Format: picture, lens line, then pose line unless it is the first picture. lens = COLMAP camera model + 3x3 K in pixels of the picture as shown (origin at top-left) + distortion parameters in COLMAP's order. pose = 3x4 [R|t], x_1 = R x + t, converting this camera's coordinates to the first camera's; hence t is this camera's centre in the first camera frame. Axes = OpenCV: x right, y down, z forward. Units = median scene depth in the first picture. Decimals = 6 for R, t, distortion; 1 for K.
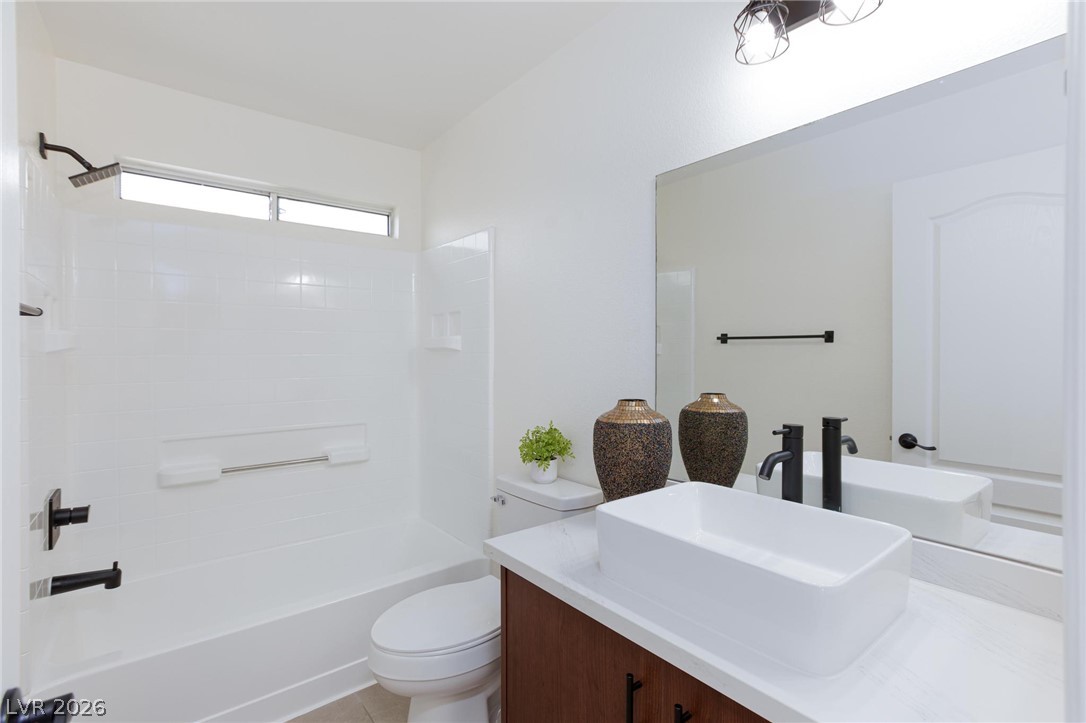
lens RADIAL K [[511.2, 0, 544.8], [0, 511.2, 357.6], [0, 0, 1]] dist [-0.000852, -0.000008]
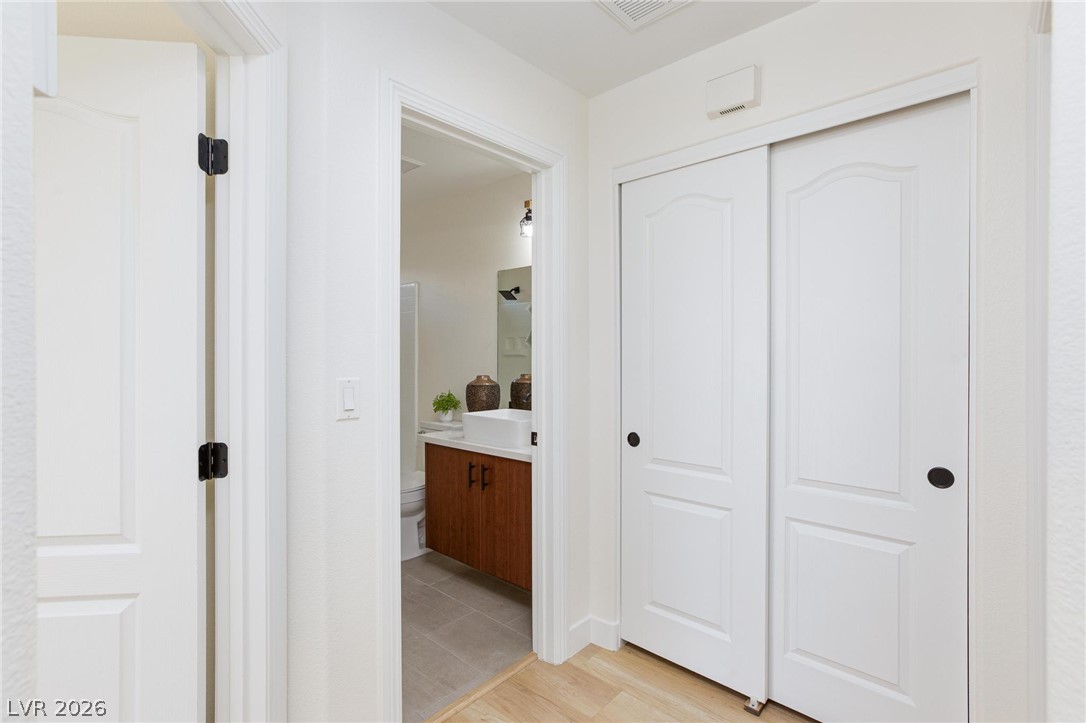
lens RADIAL K [[511.2, 0, 538.2], [0, 511.2, 358.4], [0, 0, 1]] dist [-0.000852, -0.000008]
pose [[0.988570, -0.009902, 0.150438, 0.064360], [0.010518, 0.999939, -0.003301, 0.016164], [-0.150397, 0.004846, 0.988614, -1.131315]]
